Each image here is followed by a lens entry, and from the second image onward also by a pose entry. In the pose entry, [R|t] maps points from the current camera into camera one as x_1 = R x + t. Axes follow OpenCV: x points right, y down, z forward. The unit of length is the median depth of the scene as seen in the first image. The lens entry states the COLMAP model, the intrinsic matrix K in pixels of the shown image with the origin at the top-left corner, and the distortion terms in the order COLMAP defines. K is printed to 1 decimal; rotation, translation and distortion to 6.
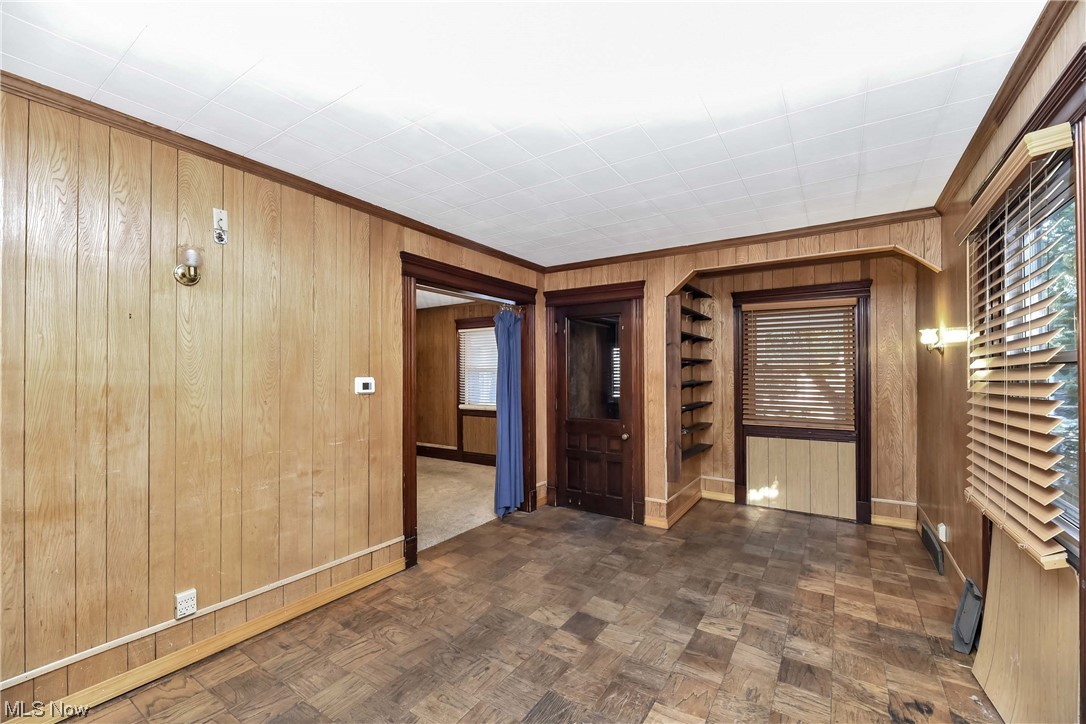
lens RADIAL K [[434.9, 0, 562.5], [0, 434.9, 367.6], [0, 0, 1]] dist [0.001708, -0.006781]
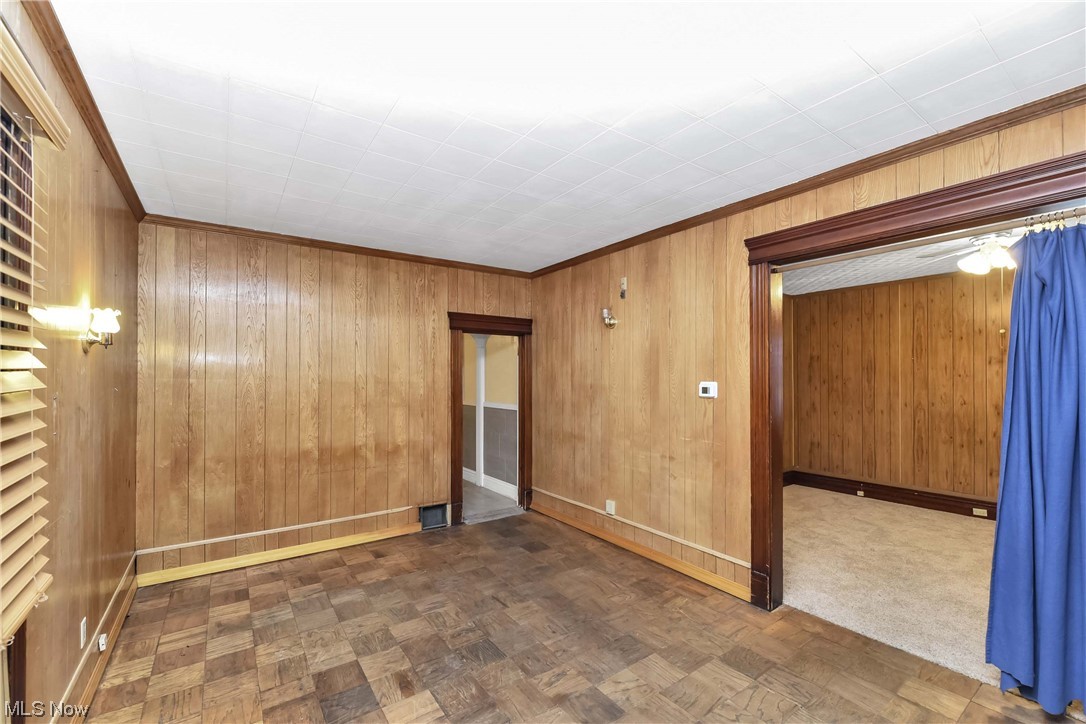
lens RADIAL K [[450.7, 0, 525.8], [0, 450.7, 373.9], [0, 0, 1]] dist [-0.001210, -0.000072]
pose [[-0.404753, -0.011026, -0.914360, 0.752813], [0.009564, 0.999822, -0.016290, 0.018363], [0.914376, -0.015338, -0.404575, 1.116393]]
